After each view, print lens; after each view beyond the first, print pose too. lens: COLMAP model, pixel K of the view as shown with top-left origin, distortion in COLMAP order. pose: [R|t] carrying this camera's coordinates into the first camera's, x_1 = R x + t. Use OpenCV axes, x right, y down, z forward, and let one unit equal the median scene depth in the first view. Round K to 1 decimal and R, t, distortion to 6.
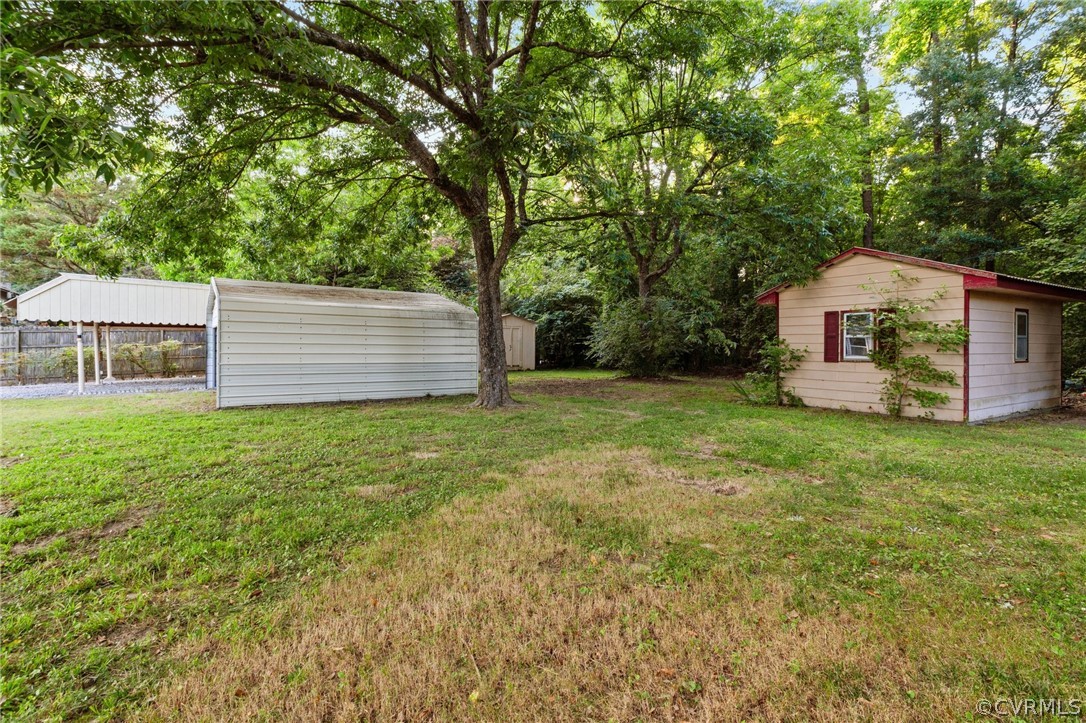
lens RADIAL K [[522.1, 0, 545.8], [0, 522.1, 351.4], [0, 0, 1]] dist [0.000924, 0.002177]
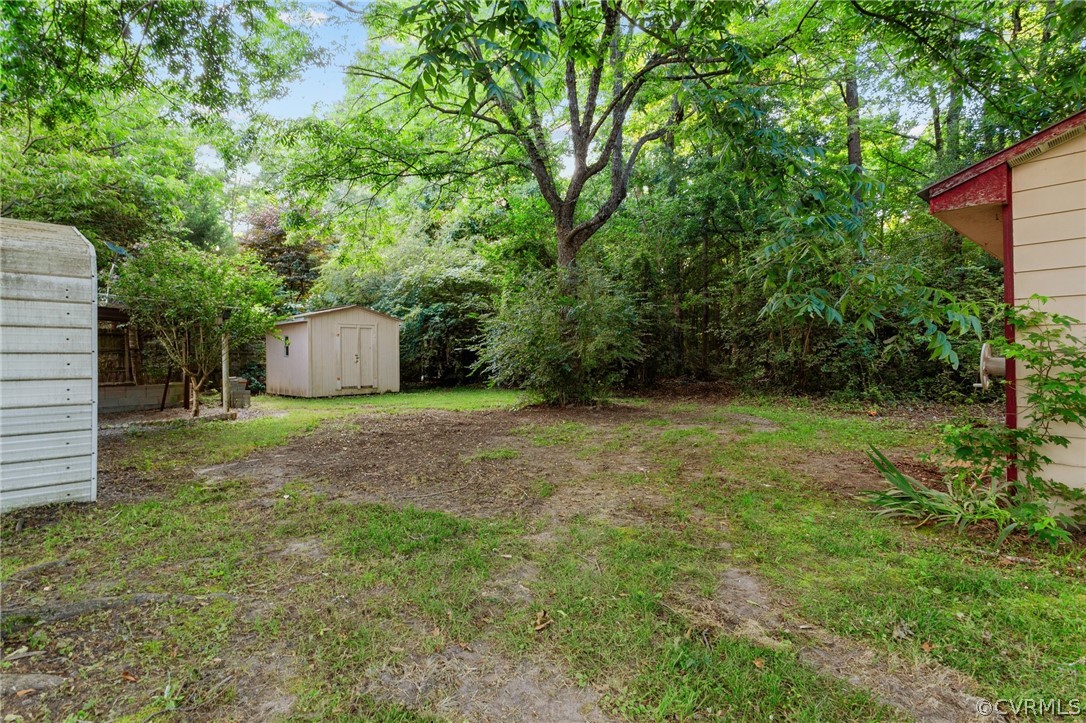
lens RADIAL K [[522.1, 0, 540.3], [0, 522.1, 360.3], [0, 0, 1]] dist [0.000924, 0.002177]
pose [[0.987147, -0.020872, 0.158448, 0.050330], [0.021094, 0.999777, 0.000283, -0.000655], [-0.158418, 0.003063, 0.987367, 0.331400]]
